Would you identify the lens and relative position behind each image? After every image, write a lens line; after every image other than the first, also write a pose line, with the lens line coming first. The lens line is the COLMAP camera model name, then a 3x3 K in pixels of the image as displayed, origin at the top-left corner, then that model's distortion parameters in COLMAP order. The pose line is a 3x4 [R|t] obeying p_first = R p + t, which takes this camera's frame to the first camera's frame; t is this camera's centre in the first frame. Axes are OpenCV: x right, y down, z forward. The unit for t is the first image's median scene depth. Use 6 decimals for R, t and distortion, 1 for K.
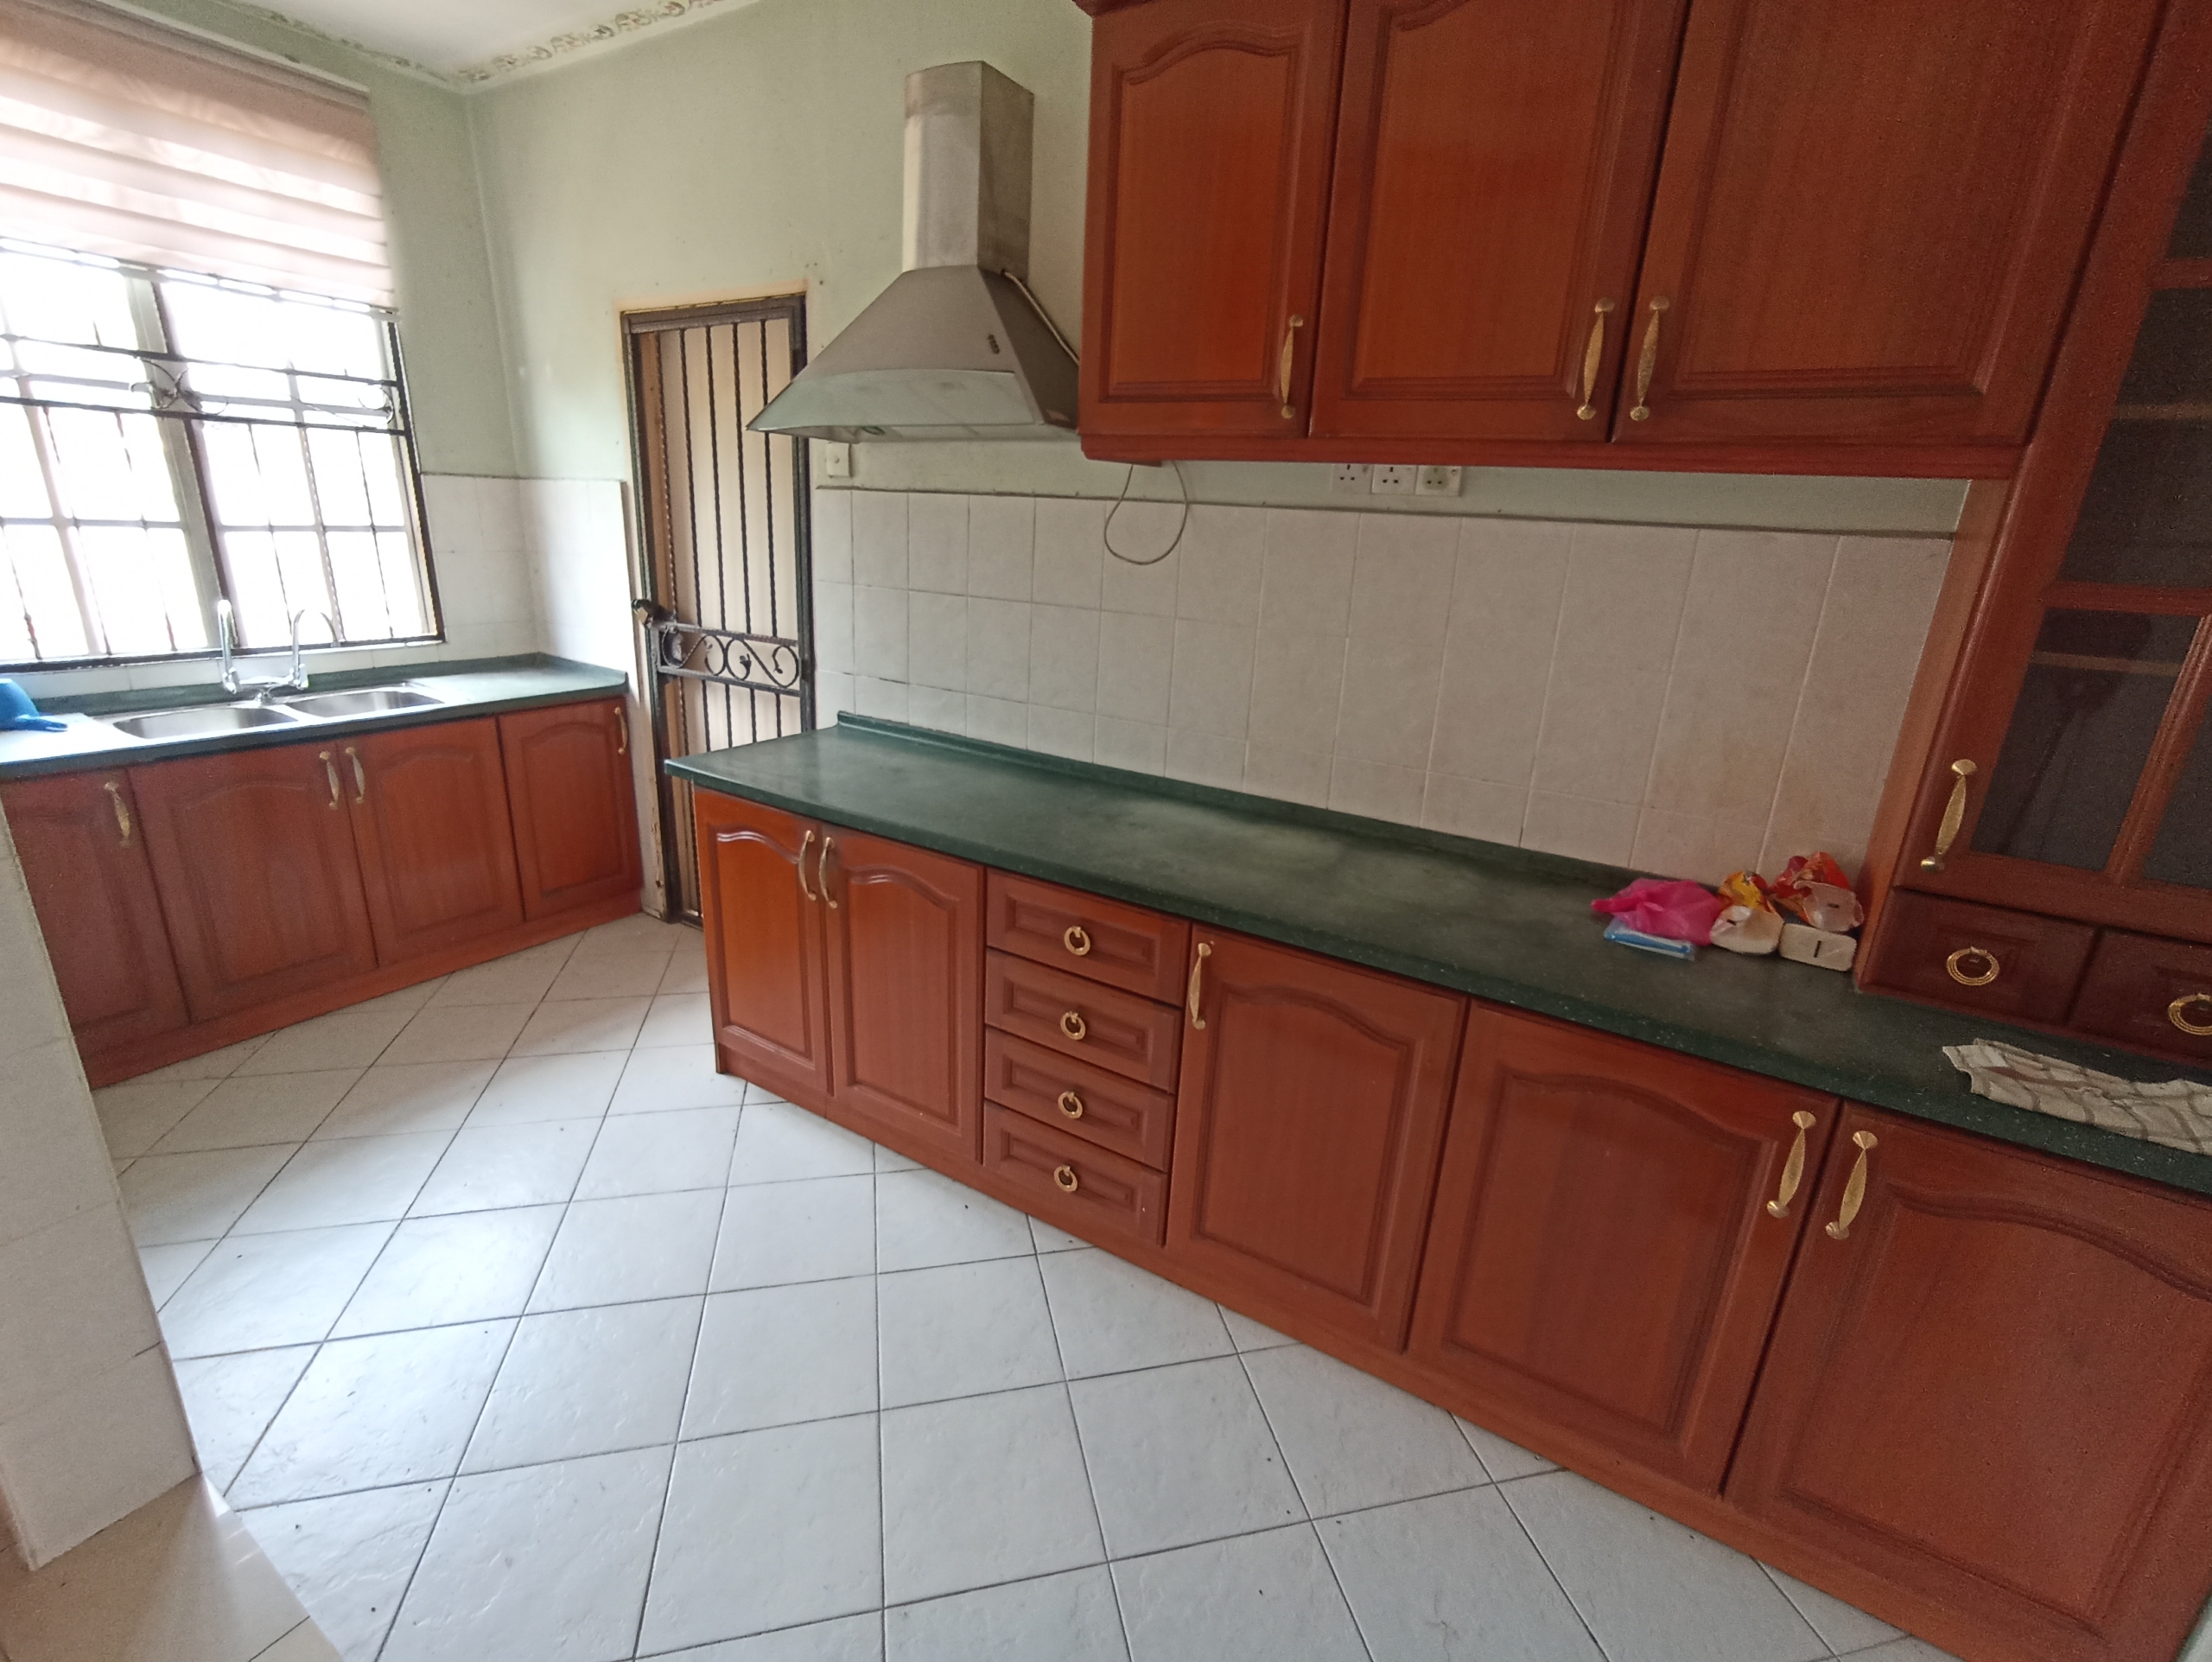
lens RADIAL K [[996.2, 0, 1112.1], [0, 996.2, 823.9], [0, 0, 1]] dist [-0.031536, 0.014317]
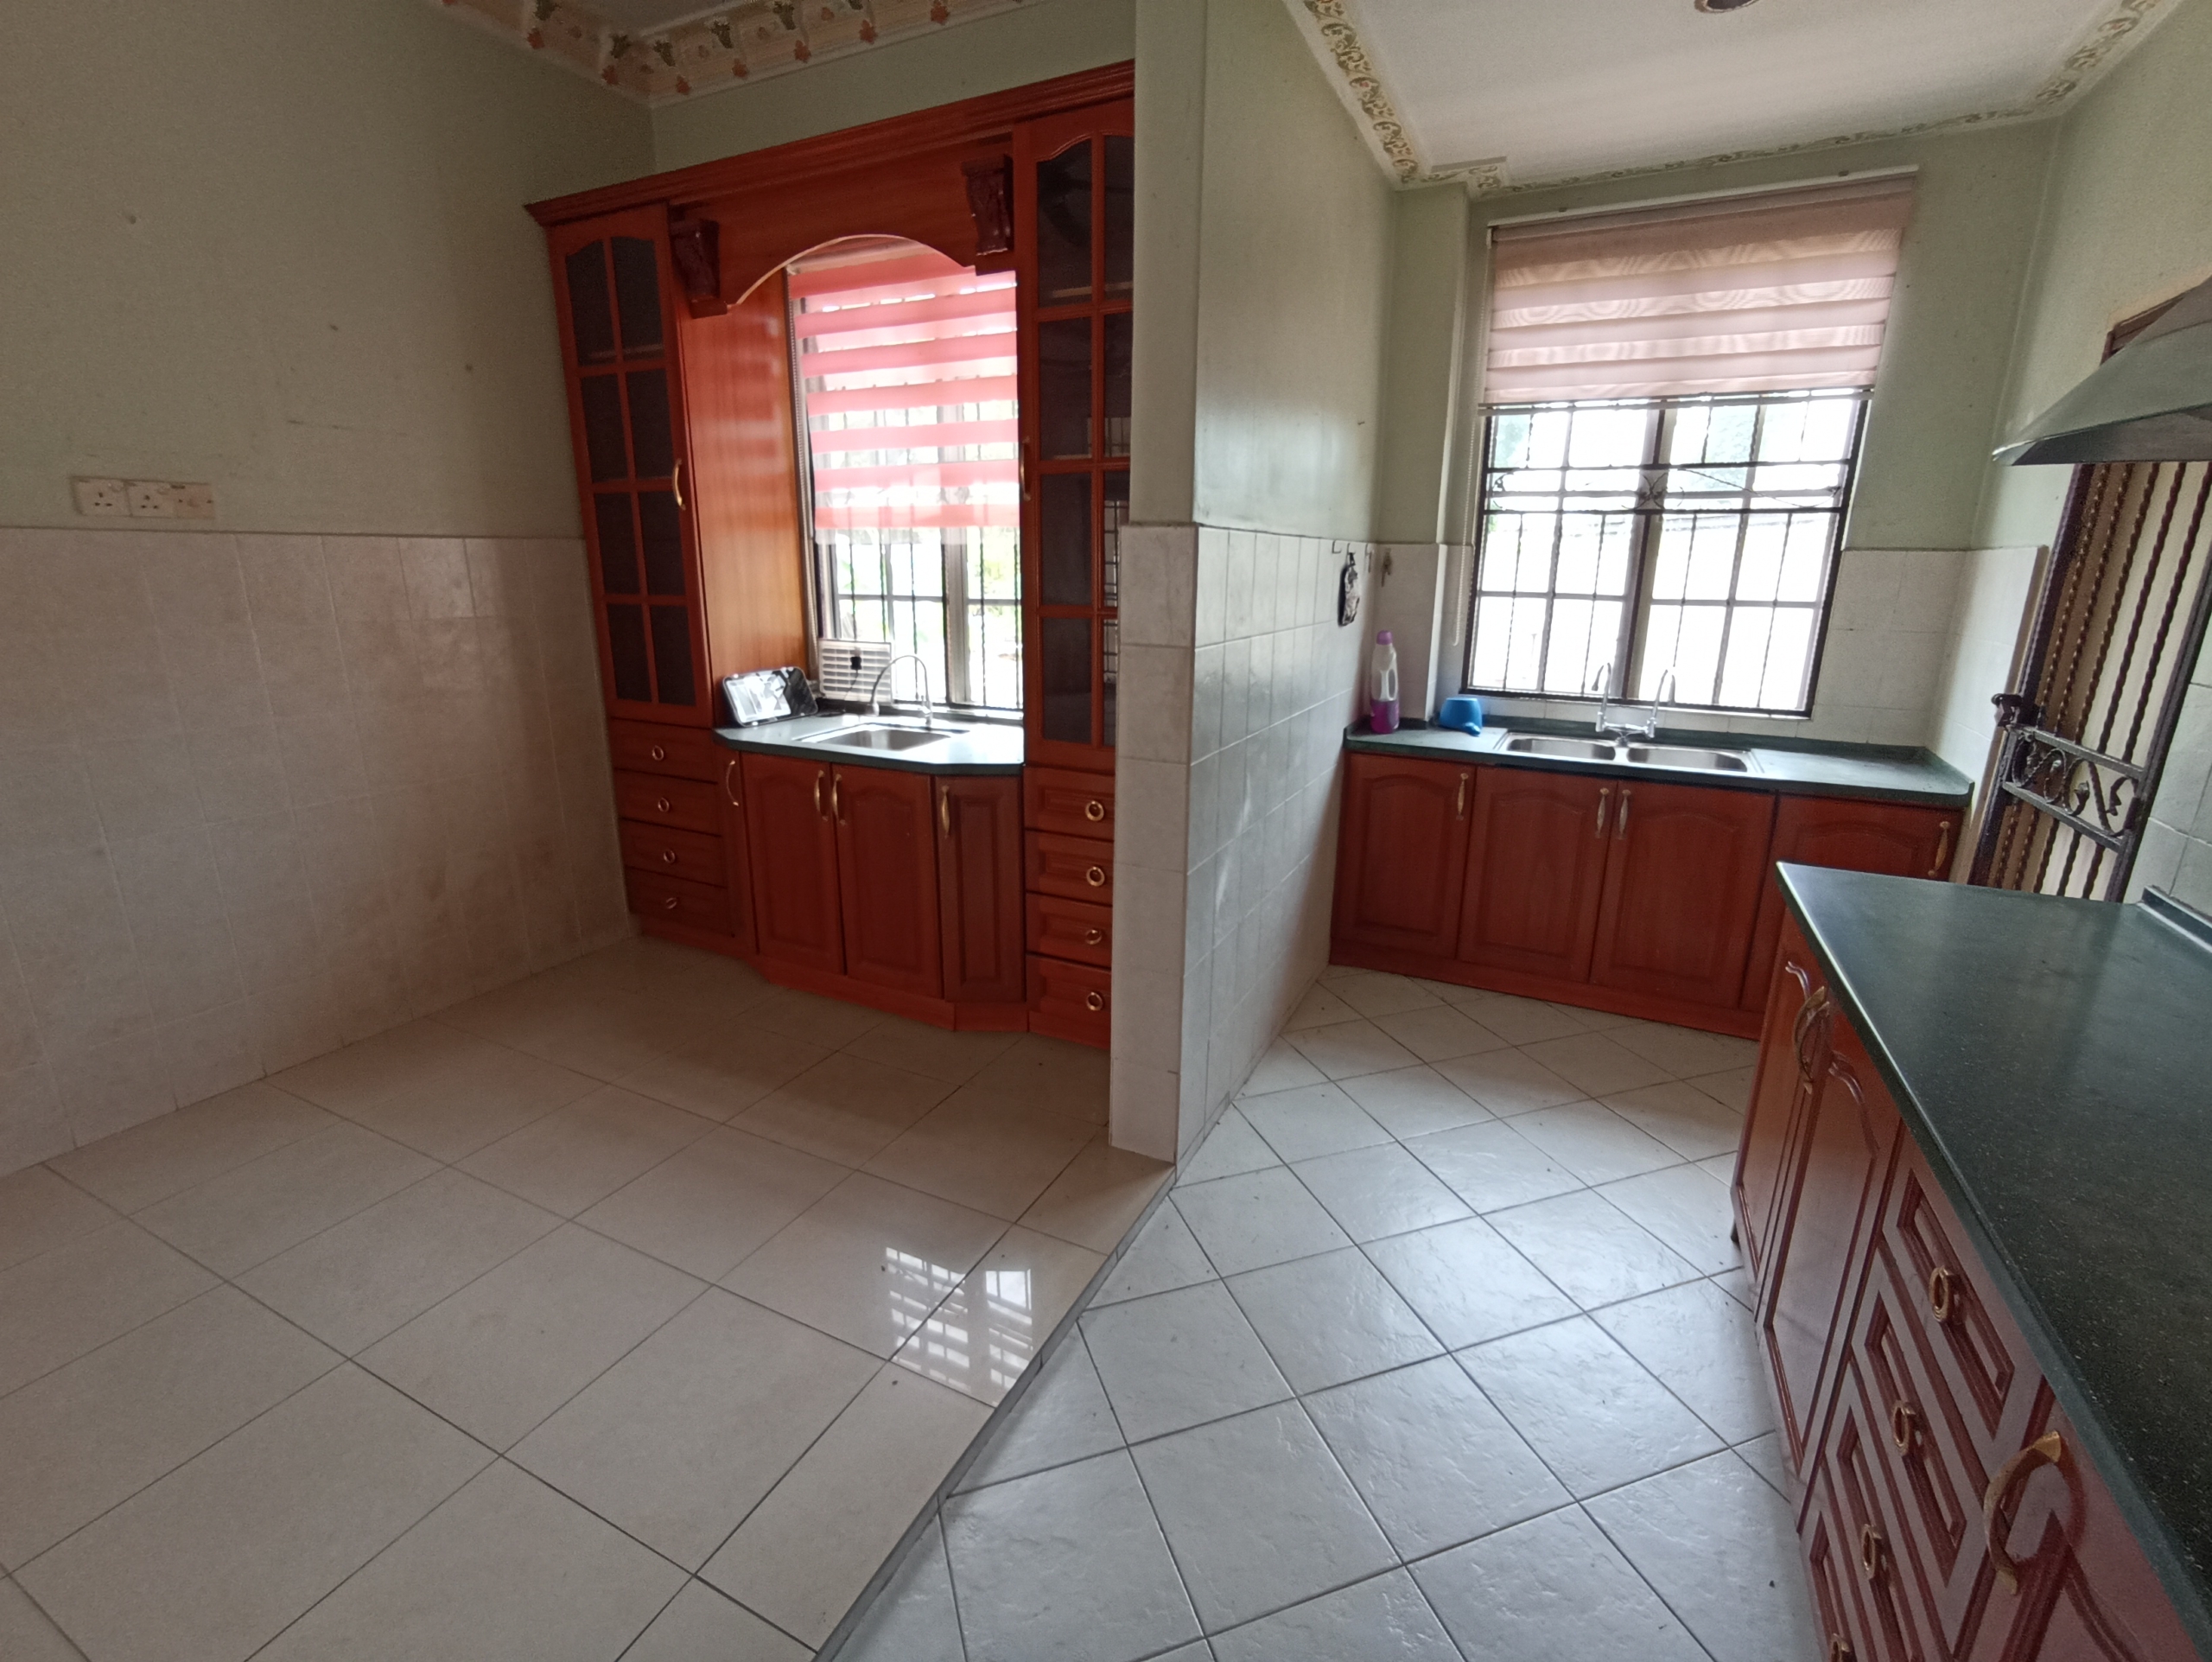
lens RADIAL K [[996.2, 0, 1103.6], [0, 996.2, 826.1], [0, 0, 1]] dist [-0.031536, 0.014317]
pose [[0.092540, 0.219915, -0.971120, 0.278550], [-0.299390, 0.936318, 0.183504, -0.066710], [0.949633, 0.273762, 0.152487, 0.261490]]
